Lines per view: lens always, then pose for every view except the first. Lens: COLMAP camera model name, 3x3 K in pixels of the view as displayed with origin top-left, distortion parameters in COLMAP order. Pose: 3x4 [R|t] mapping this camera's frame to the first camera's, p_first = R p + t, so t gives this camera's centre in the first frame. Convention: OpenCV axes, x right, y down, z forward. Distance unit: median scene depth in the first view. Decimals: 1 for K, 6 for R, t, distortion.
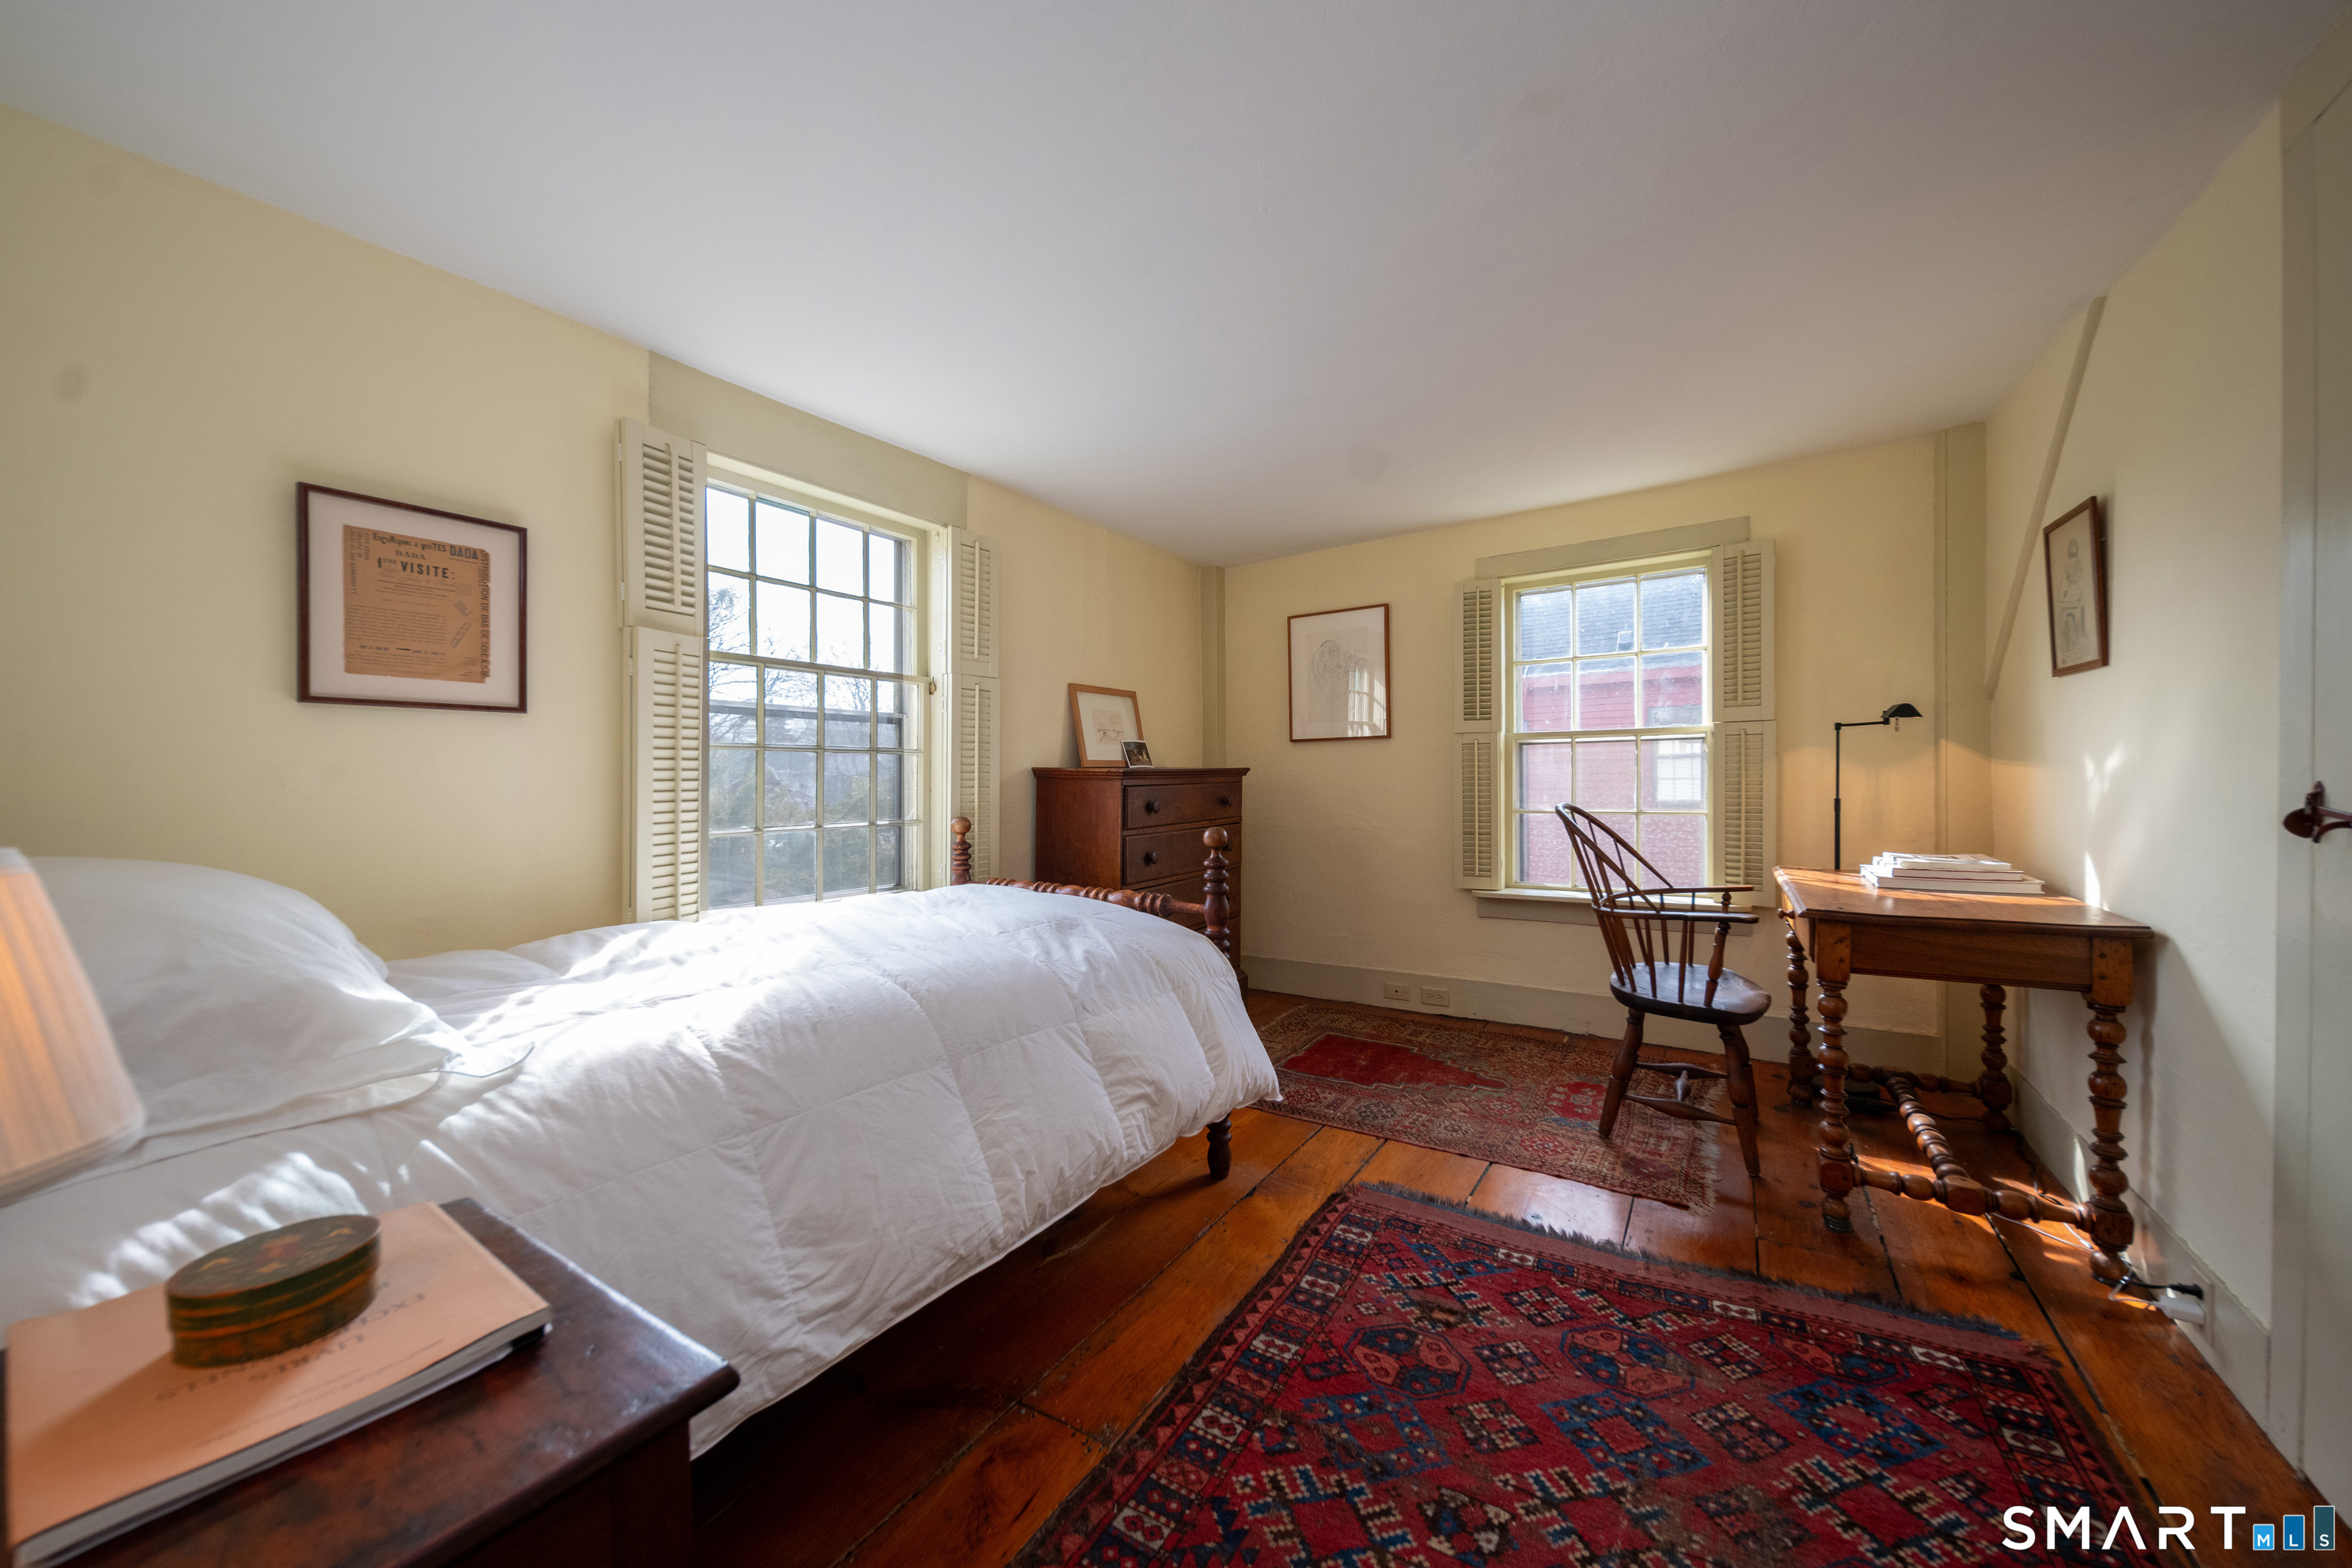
lens RADIAL K [[835.6, 0, 1176.0], [0, 835.6, 784.0], [0, 0, 1]] dist [-0.000493, -0.000328]
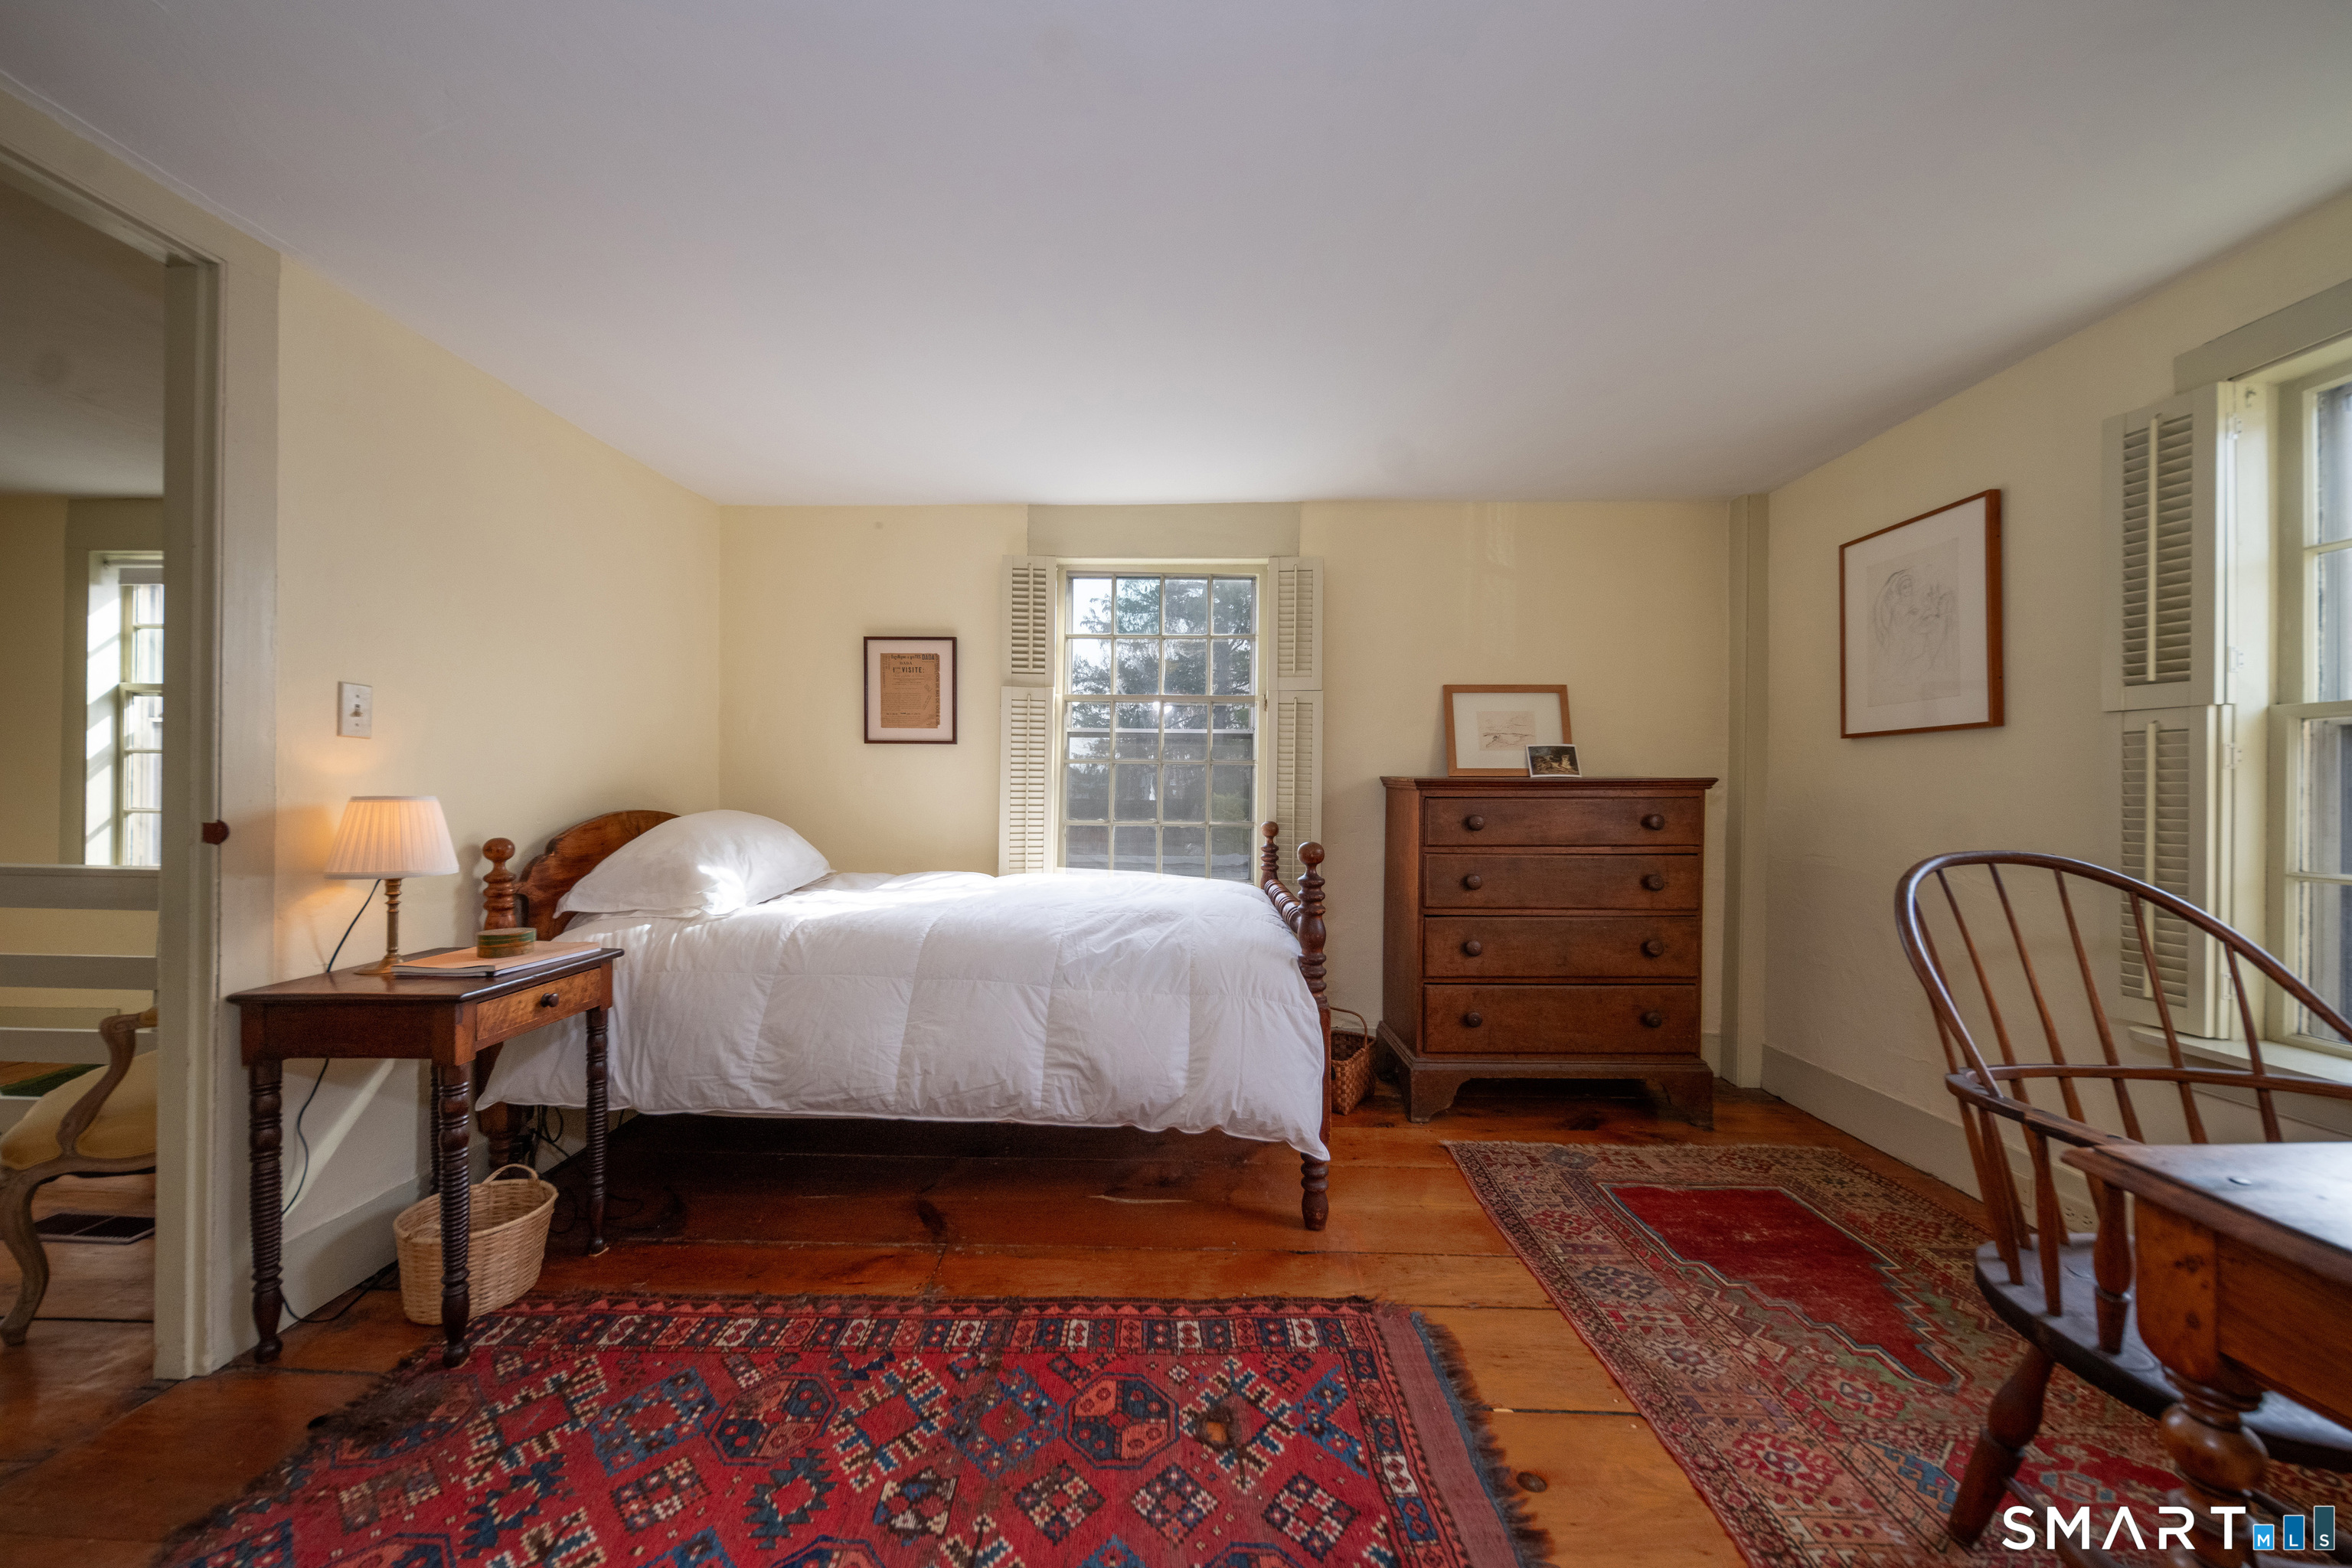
lens RADIAL K [[863.1, 0, 1181.3], [0, 863.1, 778.1], [0, 0, 1]] dist [0.004532, 0.000148]
pose [[0.520129, 0.005349, -0.854071, 1.013439], [-0.018452, 0.999817, -0.004976, -0.015226], [0.853889, 0.018348, 0.520132, 0.491876]]
